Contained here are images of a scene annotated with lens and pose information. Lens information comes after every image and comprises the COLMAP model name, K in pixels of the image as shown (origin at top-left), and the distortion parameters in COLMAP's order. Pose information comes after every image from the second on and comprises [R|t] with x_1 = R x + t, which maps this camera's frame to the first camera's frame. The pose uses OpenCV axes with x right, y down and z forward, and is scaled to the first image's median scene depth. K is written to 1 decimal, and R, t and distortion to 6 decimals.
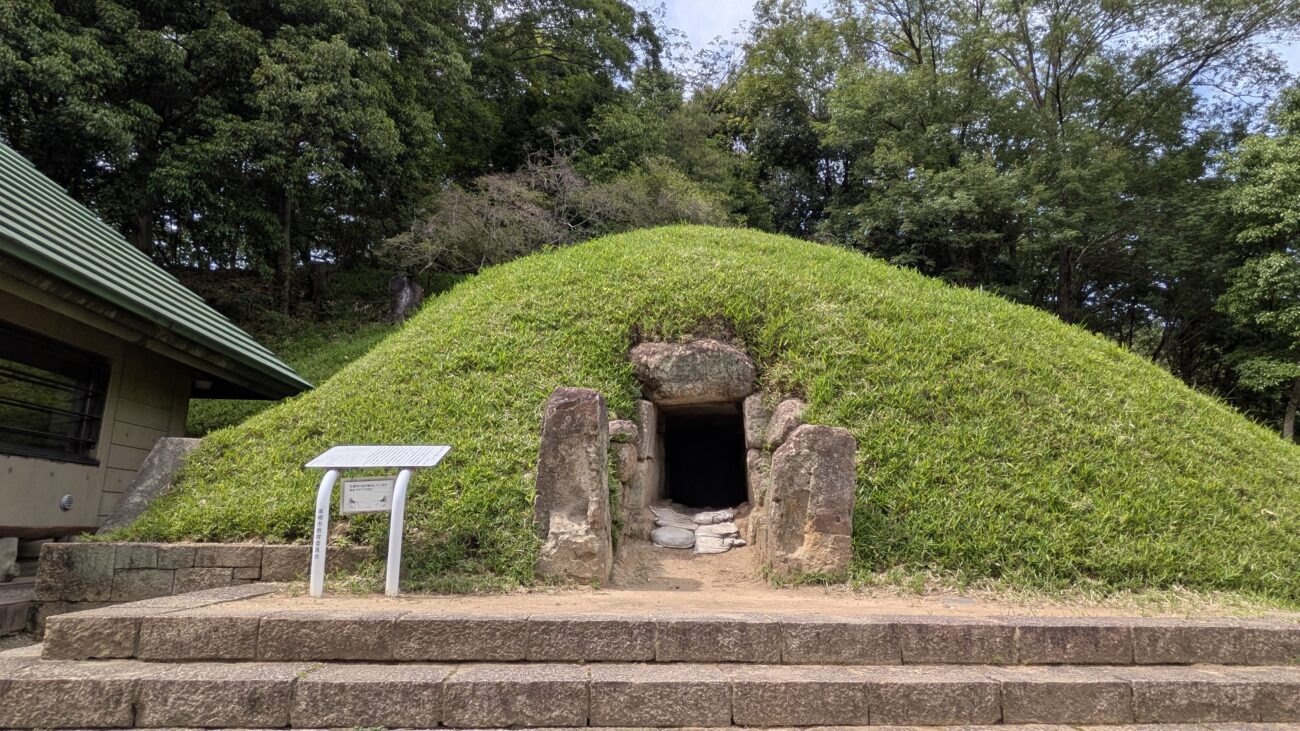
lens RADIAL K [[719.8, 0, 654.7], [0, 719.8, 366.5], [0, 0, 1]] dist [0.020347, -0.001209]
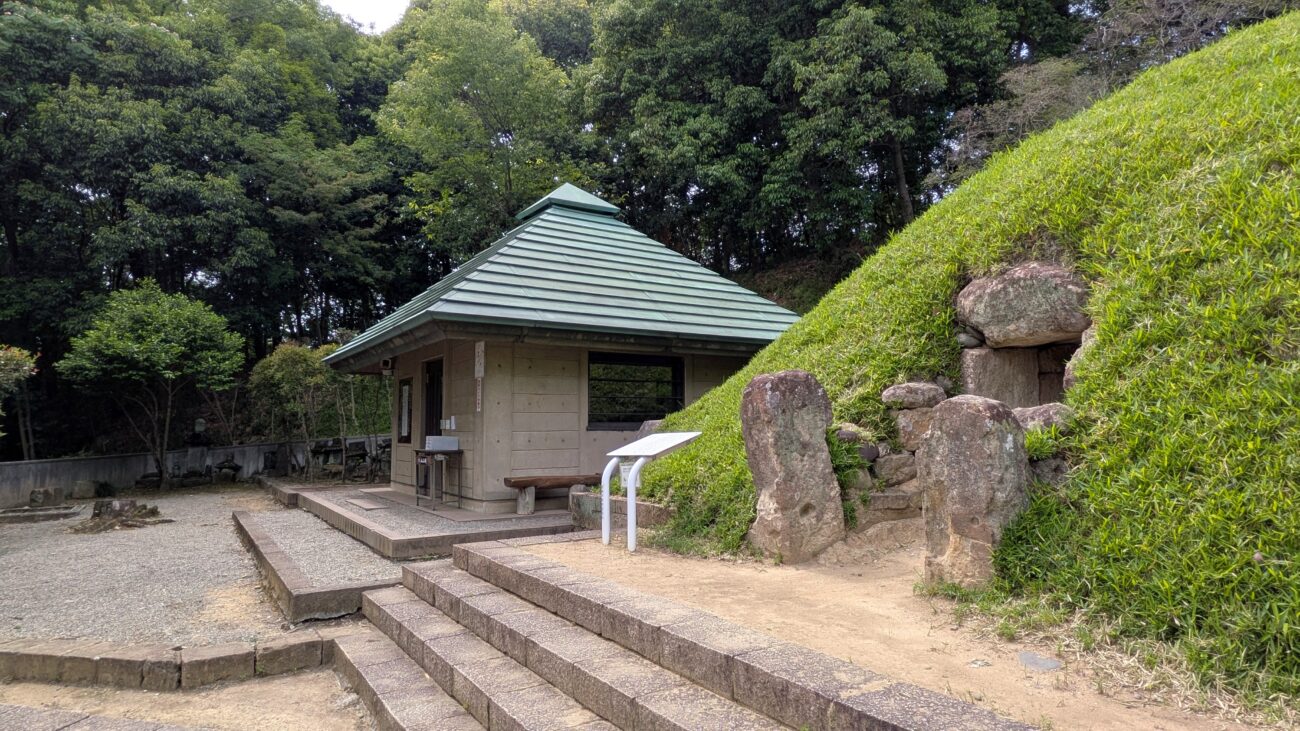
lens RADIAL K [[719.8, 0, 651.4], [0, 719.8, 364.4], [0, 0, 1]] dist [0.020347, -0.001209]
pose [[0.481651, -0.097765, -0.870893, 0.555179], [0.205525, 0.978644, 0.003806, -0.017684], [0.851922, -0.180824, 0.491458, 0.258138]]
